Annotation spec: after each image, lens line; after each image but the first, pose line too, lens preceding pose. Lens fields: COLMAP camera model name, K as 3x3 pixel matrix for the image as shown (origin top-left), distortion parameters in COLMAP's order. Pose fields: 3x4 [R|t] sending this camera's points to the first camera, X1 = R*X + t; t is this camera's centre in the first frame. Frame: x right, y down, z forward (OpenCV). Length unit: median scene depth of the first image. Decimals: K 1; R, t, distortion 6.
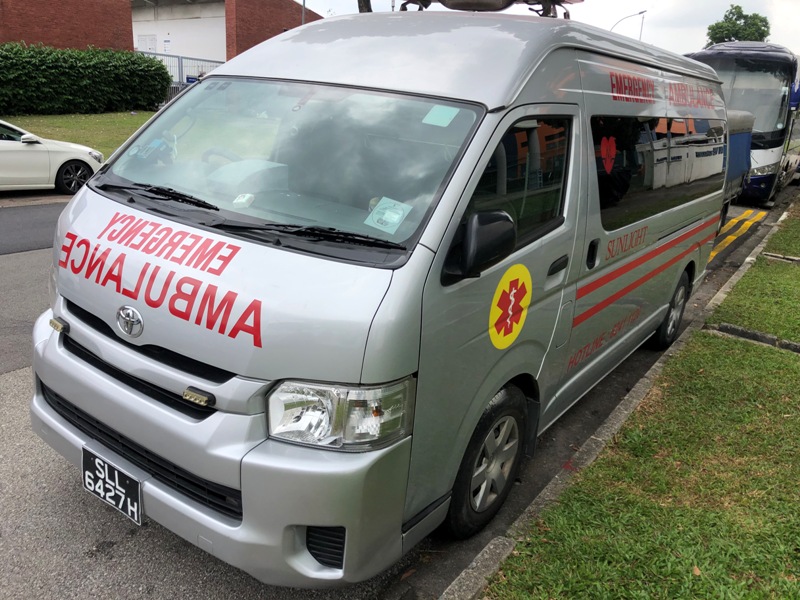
lens RADIAL K [[653.1, 0, 400.0], [0, 653.1, 300.0], [0, 0, 1]] dist [0.032444, -0.008883]
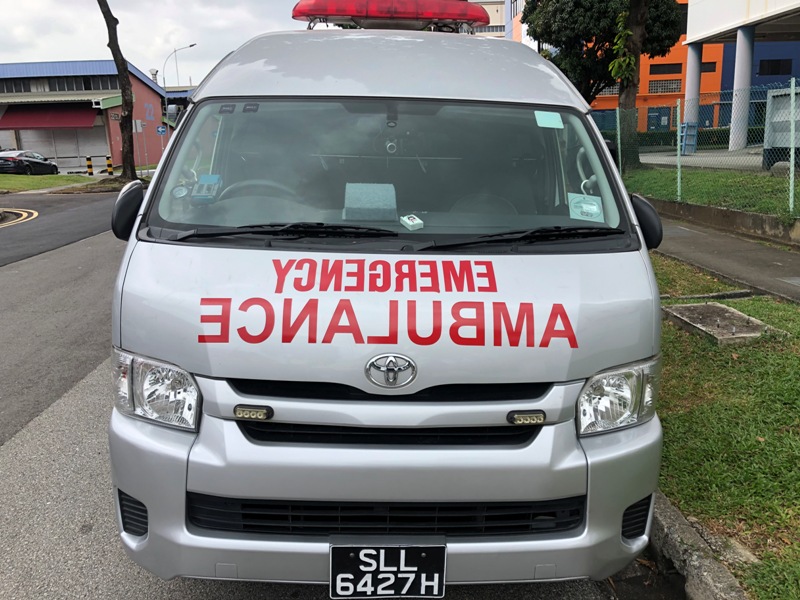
lens RADIAL K [[653.1, 0, 400.0], [0, 653.1, 300.0], [0, 0, 1]] dist [0.032444, -0.008883]
pose [[0.792886, -0.207721, 0.572873, -0.890335], [0.232097, 0.972190, 0.031277, -0.083725], [-0.563438, 0.108163, 0.819047, 0.287953]]
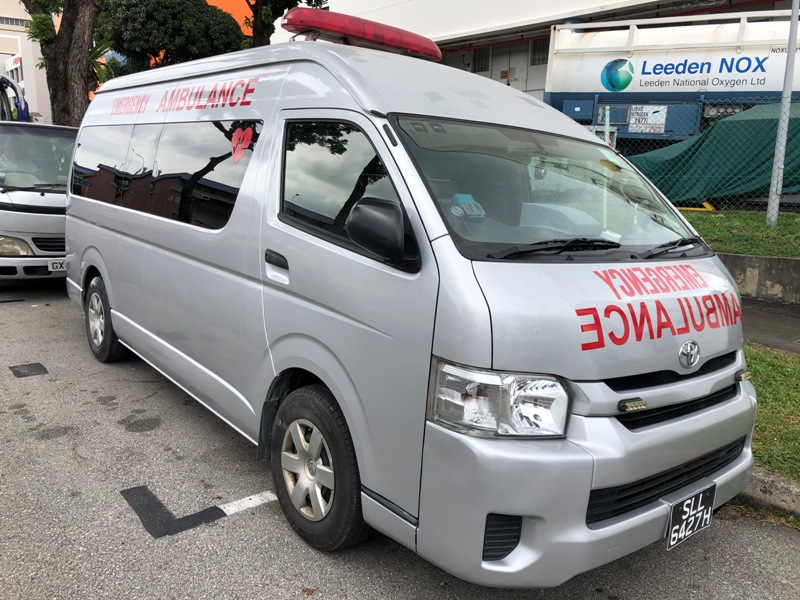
lens RADIAL K [[653.1, 0, 400.0], [0, 653.1, 300.0], [0, 0, 1]] dist [0.032444, -0.008883]
pose [[0.261054, -0.237352, 0.935690, -1.557297], [0.249950, 0.952864, 0.171973, -0.364937], [-0.932403, 0.188981, 0.308075, 1.115093]]
